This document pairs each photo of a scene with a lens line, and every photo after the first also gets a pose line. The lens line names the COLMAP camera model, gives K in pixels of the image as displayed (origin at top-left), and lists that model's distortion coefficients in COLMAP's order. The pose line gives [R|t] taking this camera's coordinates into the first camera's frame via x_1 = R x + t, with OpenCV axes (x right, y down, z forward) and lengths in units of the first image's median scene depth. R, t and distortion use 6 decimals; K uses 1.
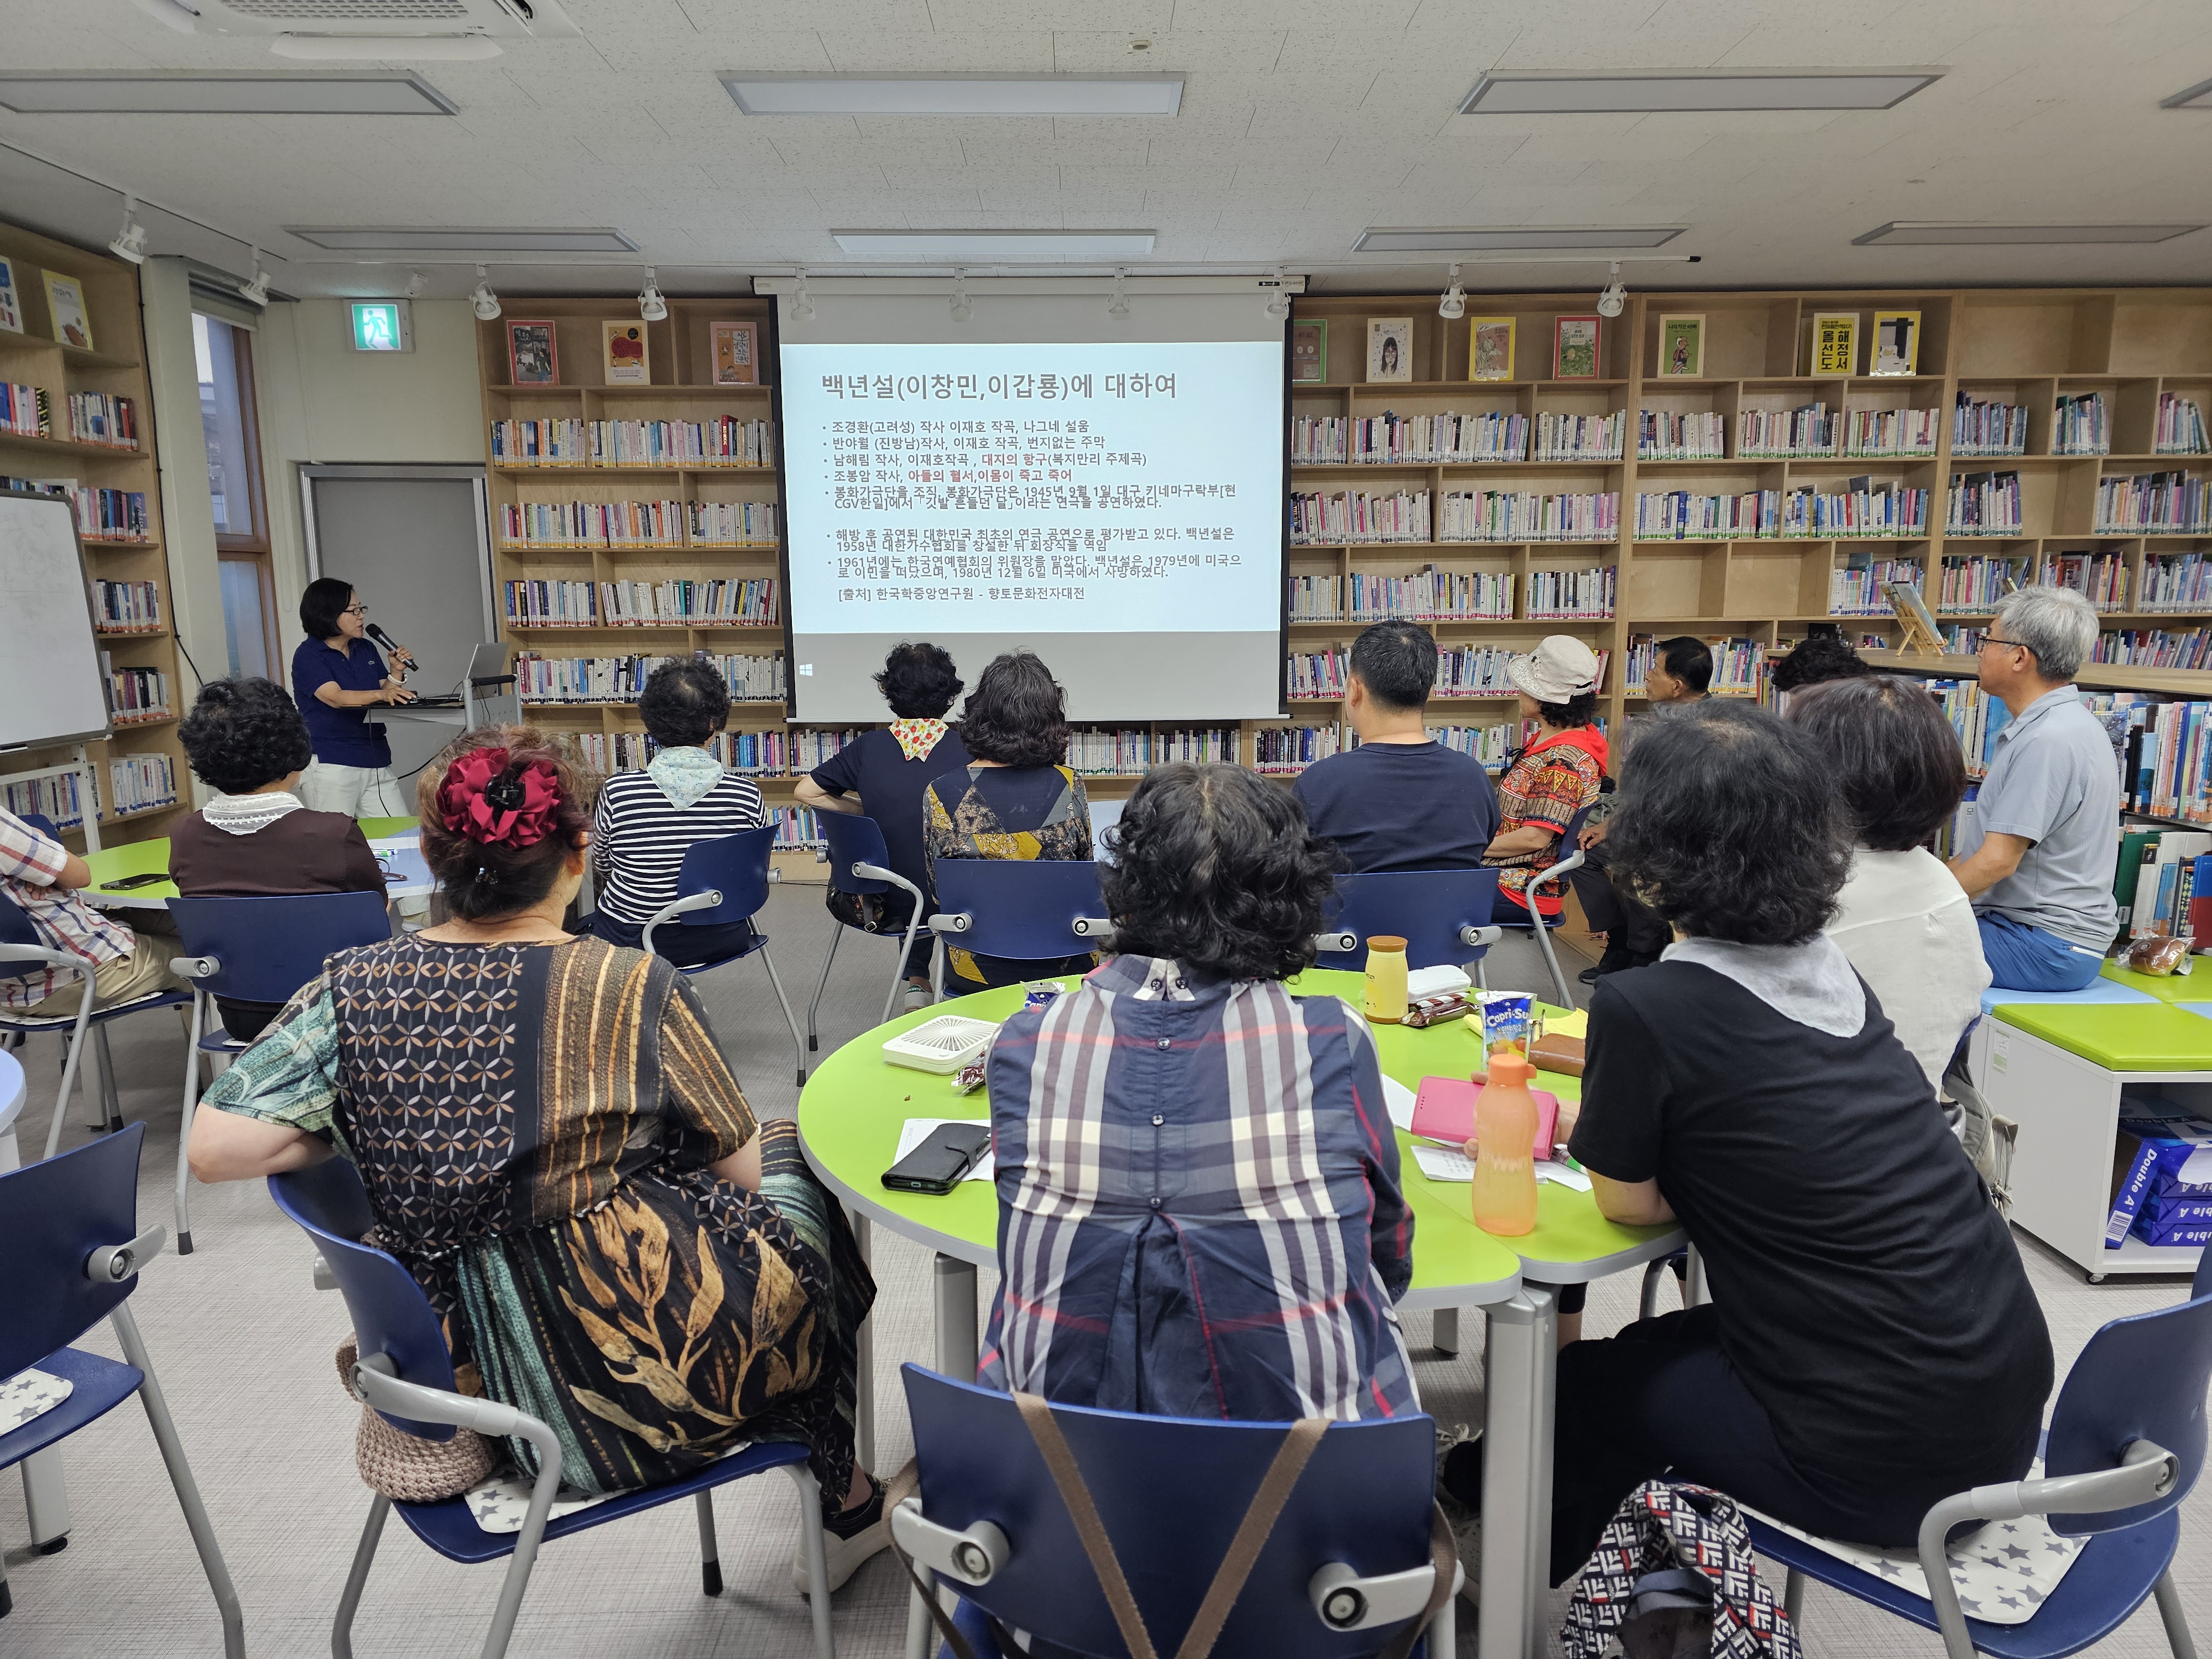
lens RADIAL K [[1461.5, 0, 1106.0], [0, 1461.5, 829.5], [0, 0, 1]] dist [0.070057, -0.059879]
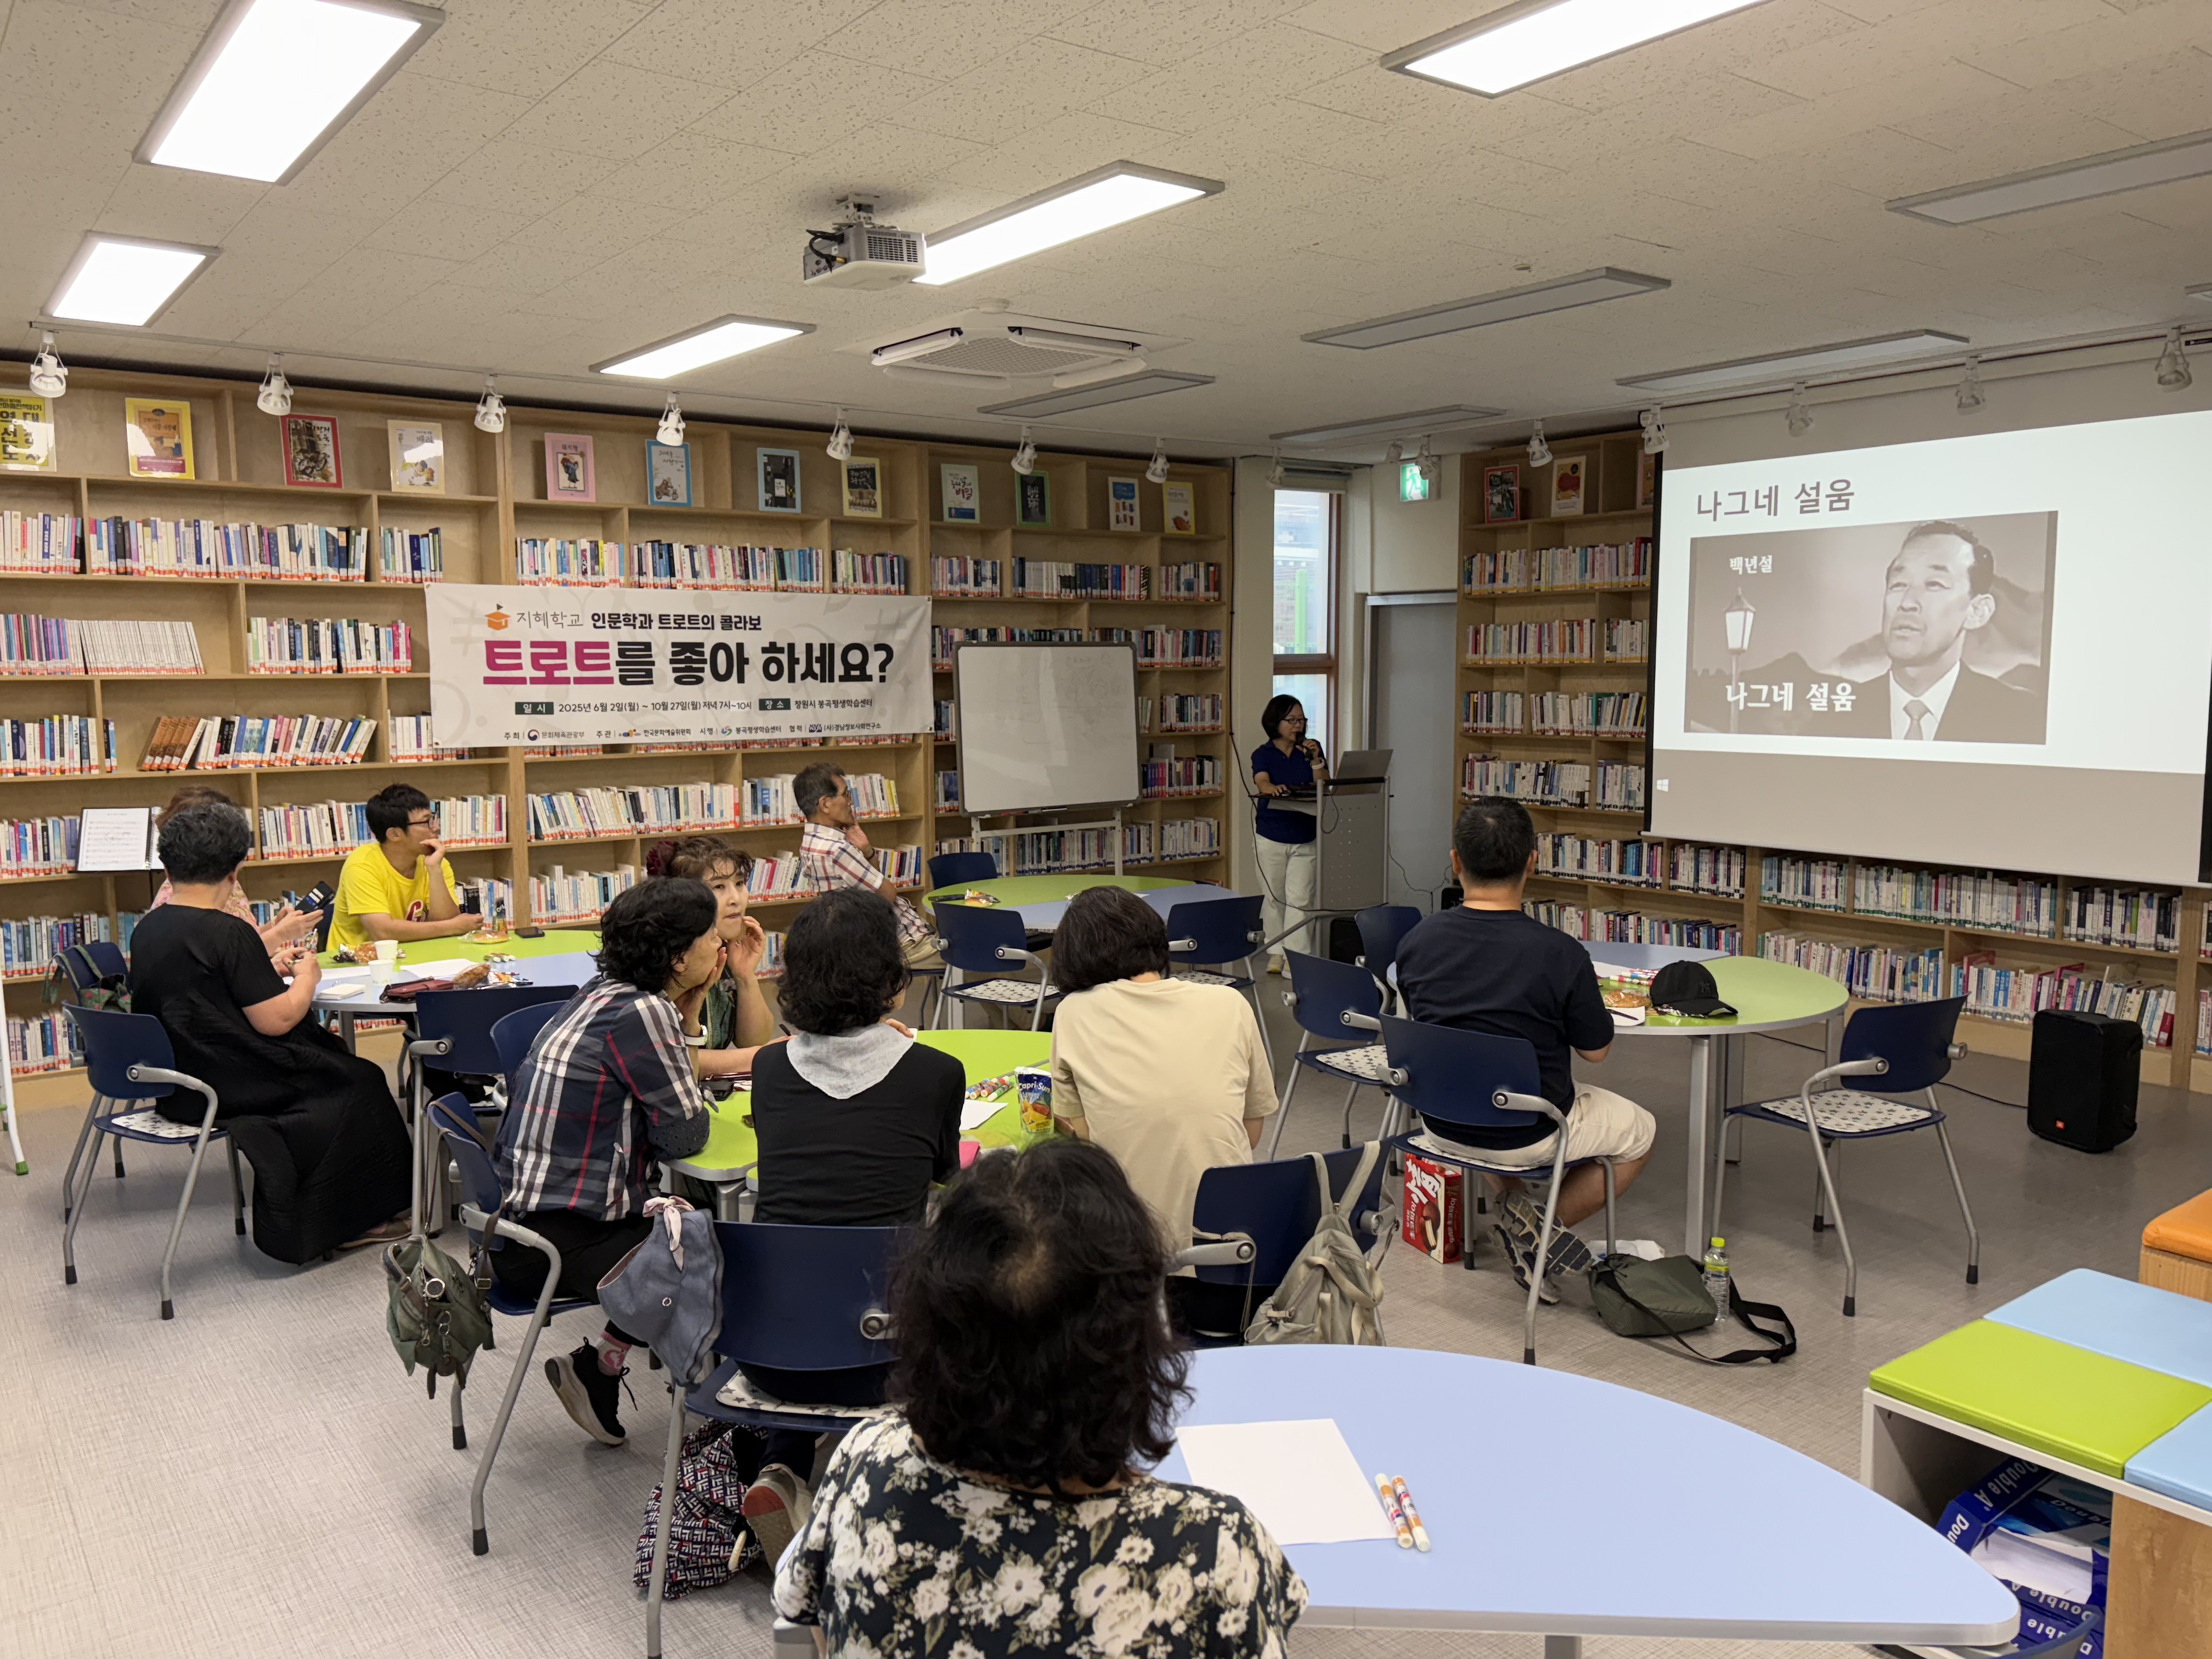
lens RADIAL K [[1640.3, 0, 1086.3], [0, 1640.3, 828.9], [0, 0, 1]] dist [0.064603, -0.082568]
pose [[0.585930, 0.085484, -0.805840, 0.462430], [-0.124735, 0.992083, 0.014545, -0.045170], [0.800704, 0.091994, 0.591955, 0.019549]]
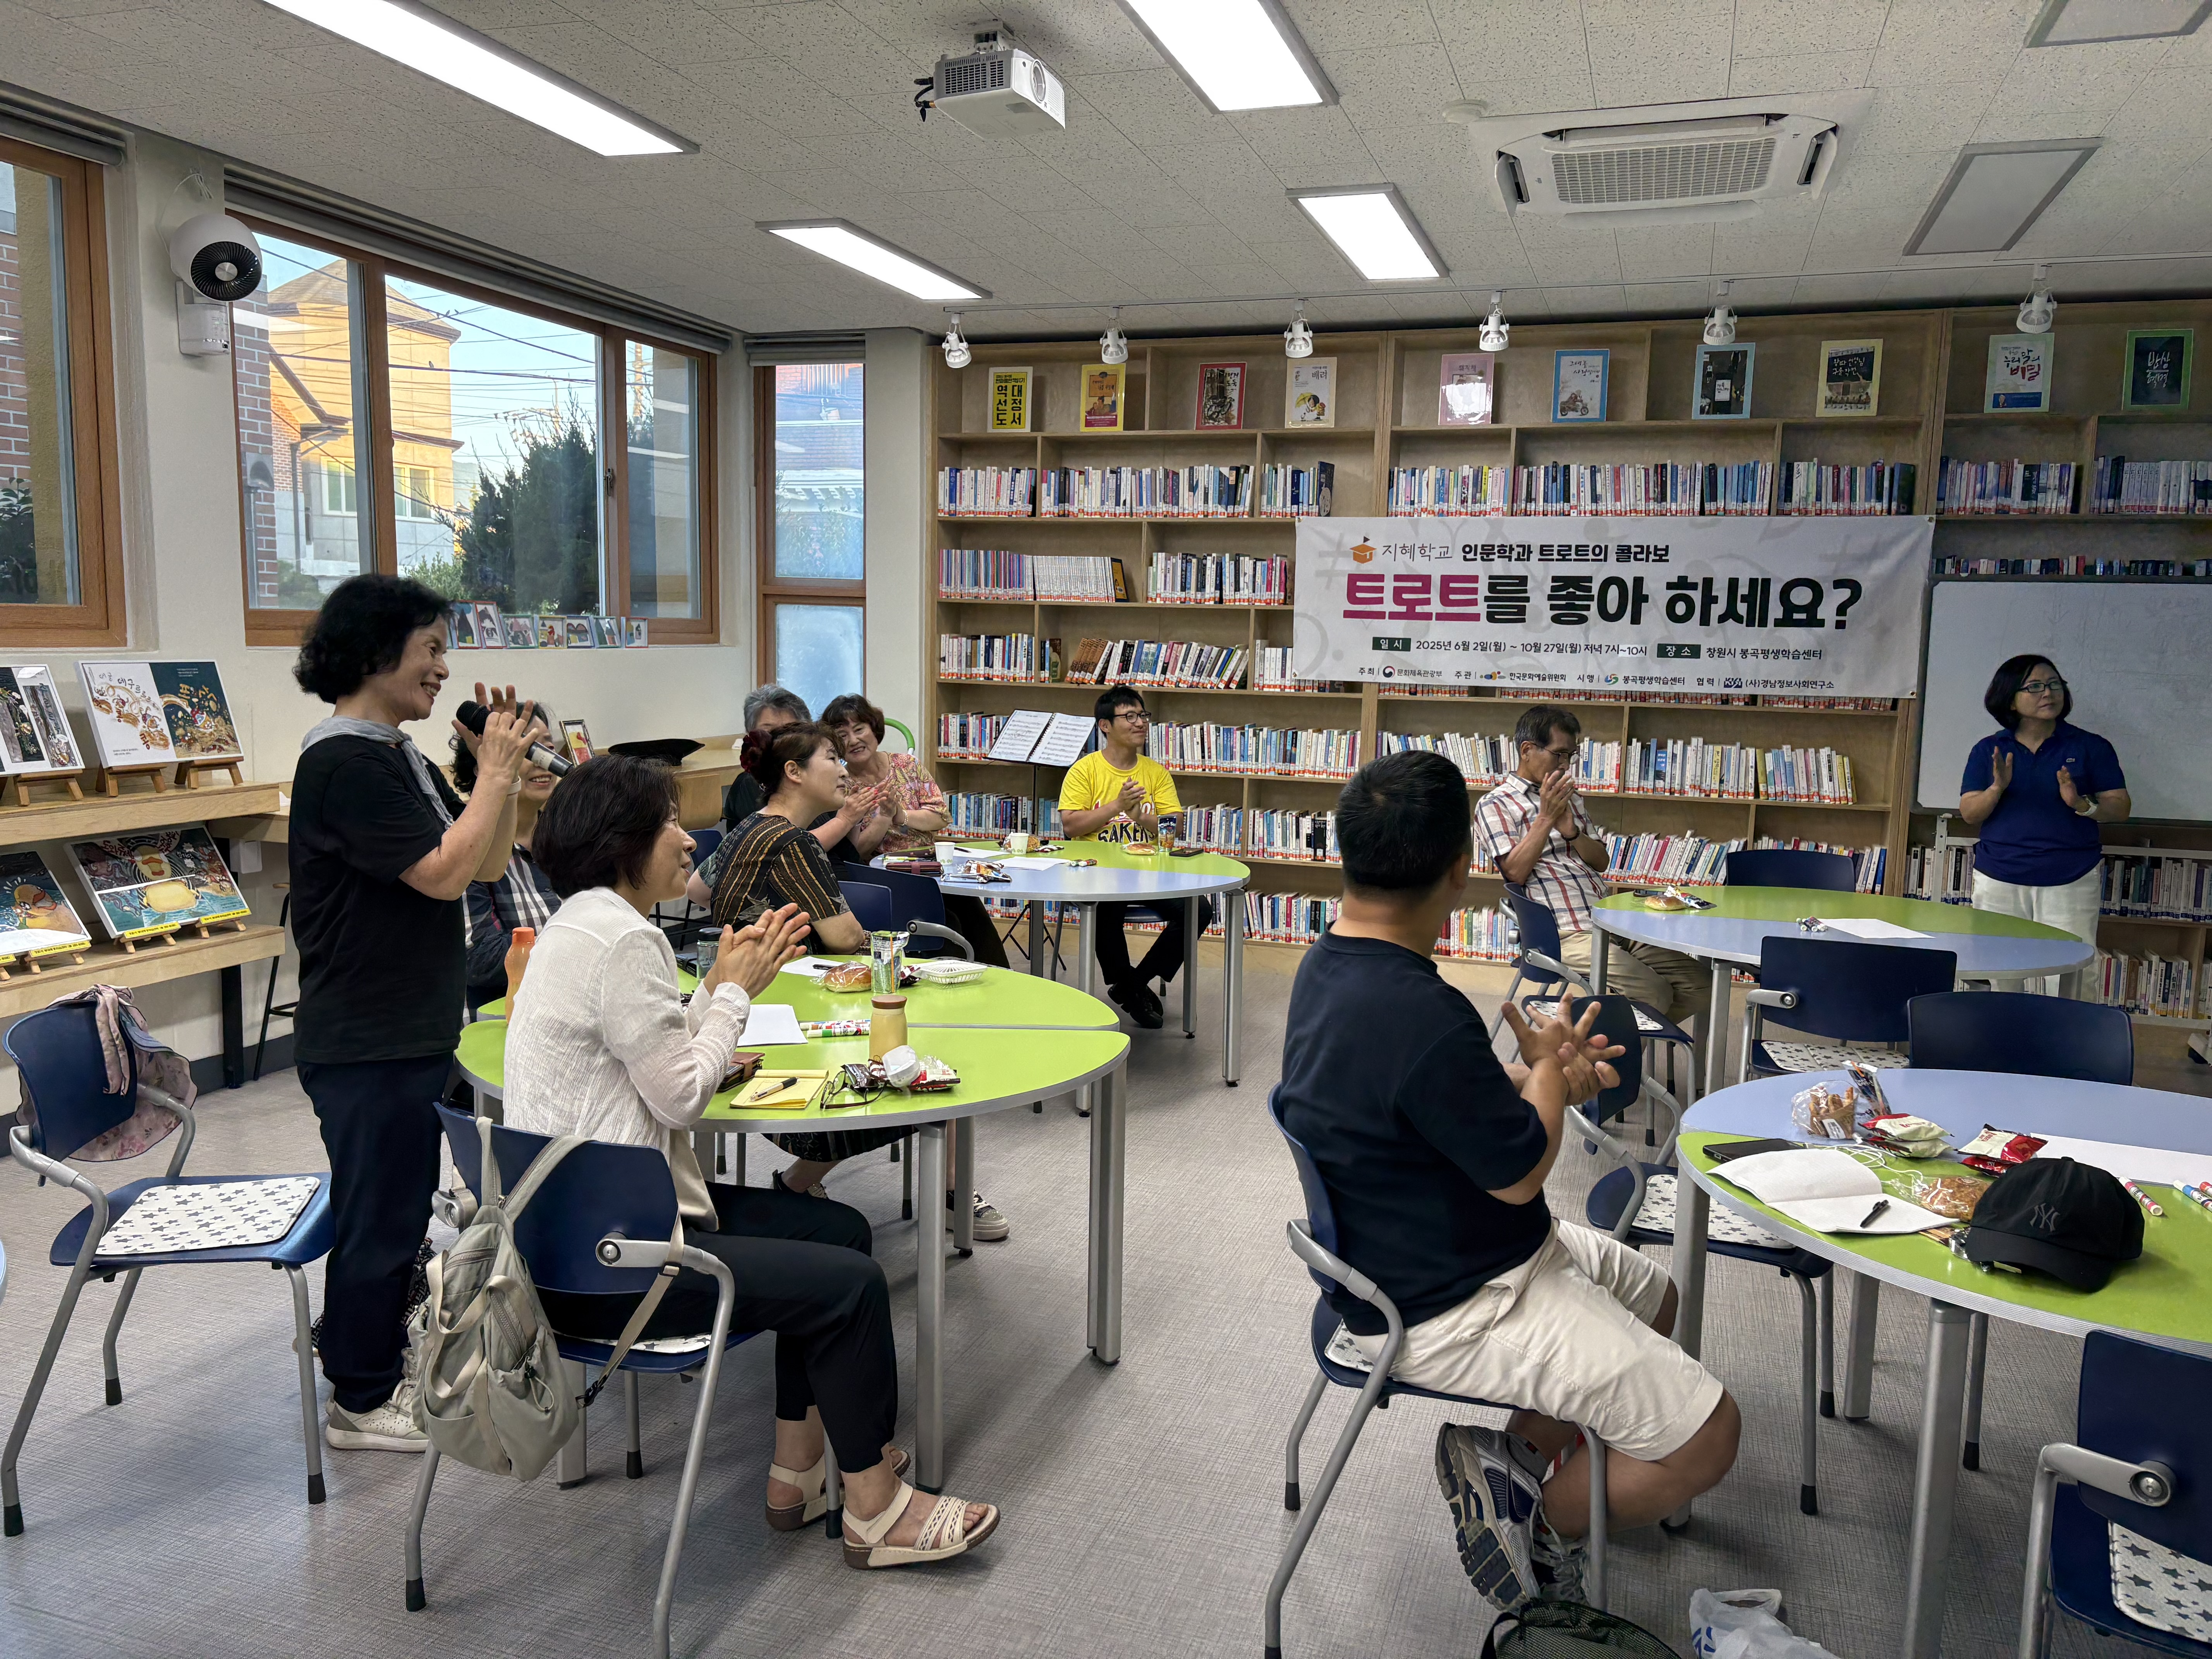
lens RADIAL K [[1636.4, 0, 1079.8], [0, 1636.4, 822.3], [0, 0, 1]] dist [0.133339, -0.341620]
pose [[-0.326050, 0.110572, -0.938864, 0.436847], [-0.169226, 0.970268, 0.173040, -0.097464], [0.930083, 0.215300, -0.297644, 0.489284]]
